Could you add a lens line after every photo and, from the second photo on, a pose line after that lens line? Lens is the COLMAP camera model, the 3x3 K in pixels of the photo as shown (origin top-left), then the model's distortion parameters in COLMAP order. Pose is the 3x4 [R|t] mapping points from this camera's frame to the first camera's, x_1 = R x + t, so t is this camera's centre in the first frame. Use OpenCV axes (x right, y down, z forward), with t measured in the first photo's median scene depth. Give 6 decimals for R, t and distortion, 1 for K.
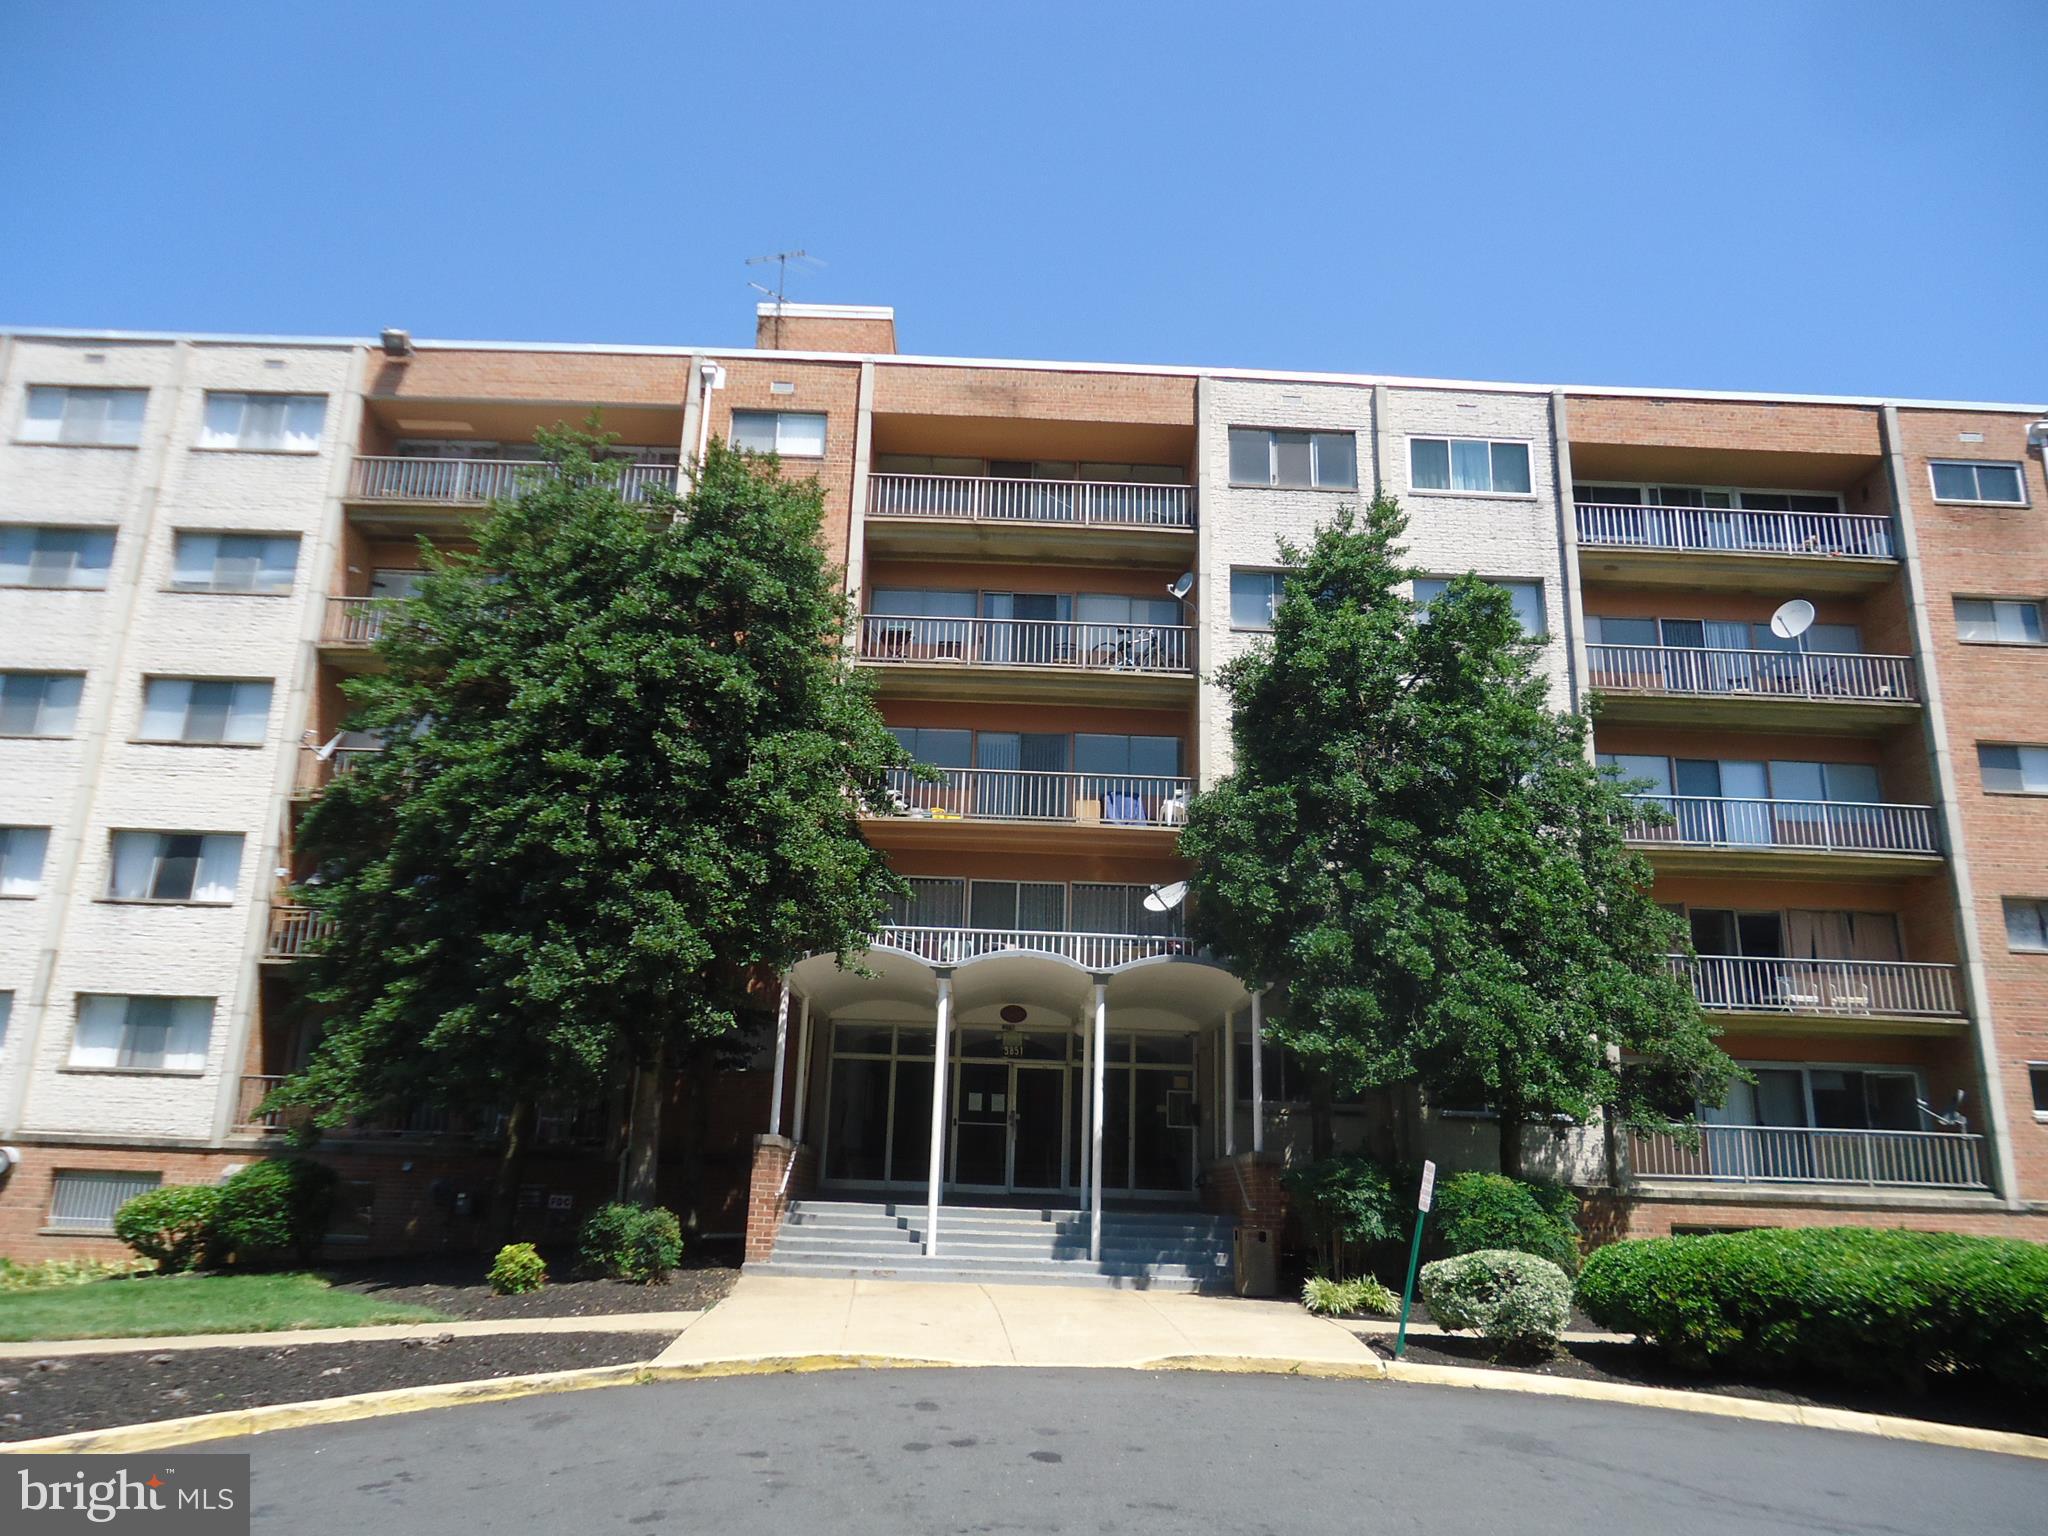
lens RADIAL K [[1523.7, 0, 1024.1], [0, 1523.7, 773.3], [0, 0, 1]] dist [-0.011586, -0.000063]
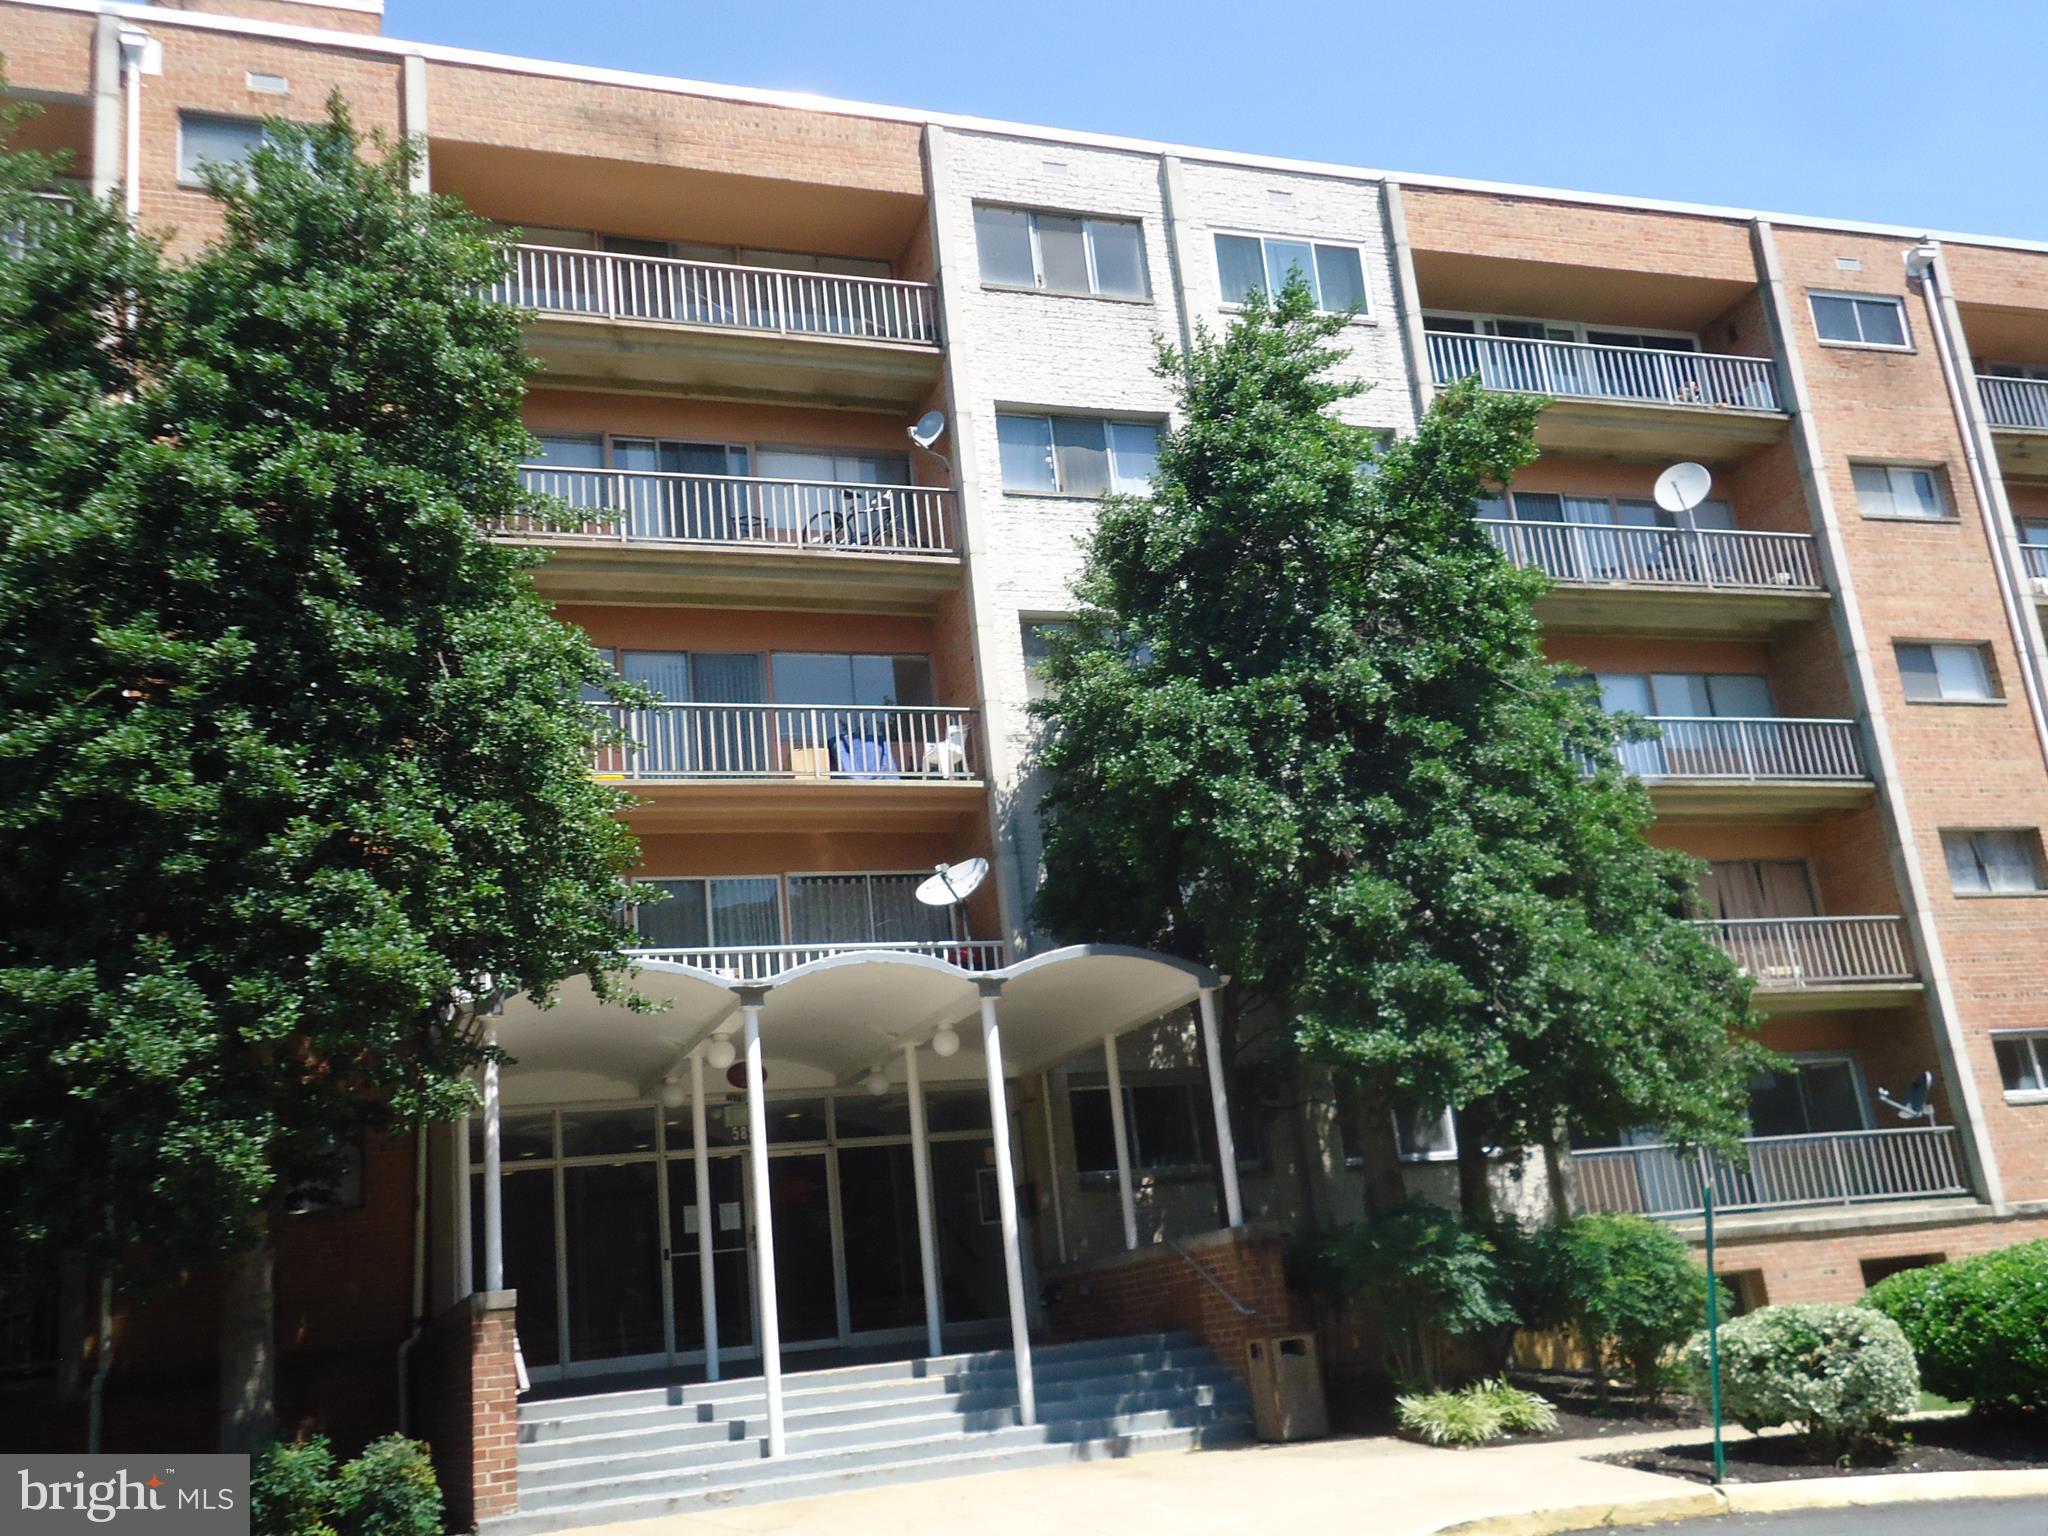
lens RADIAL K [[2042.4, 0, 1027.5], [0, 2042.4, 774.5], [0, 0, 1]] dist [0.070652, 0.000000]
pose [[0.936356, -0.035538, 0.349248, -0.197812], [0.040051, 0.999181, -0.005705, 0.041488], [-0.348759, 0.019330, 0.937013, 0.147648]]
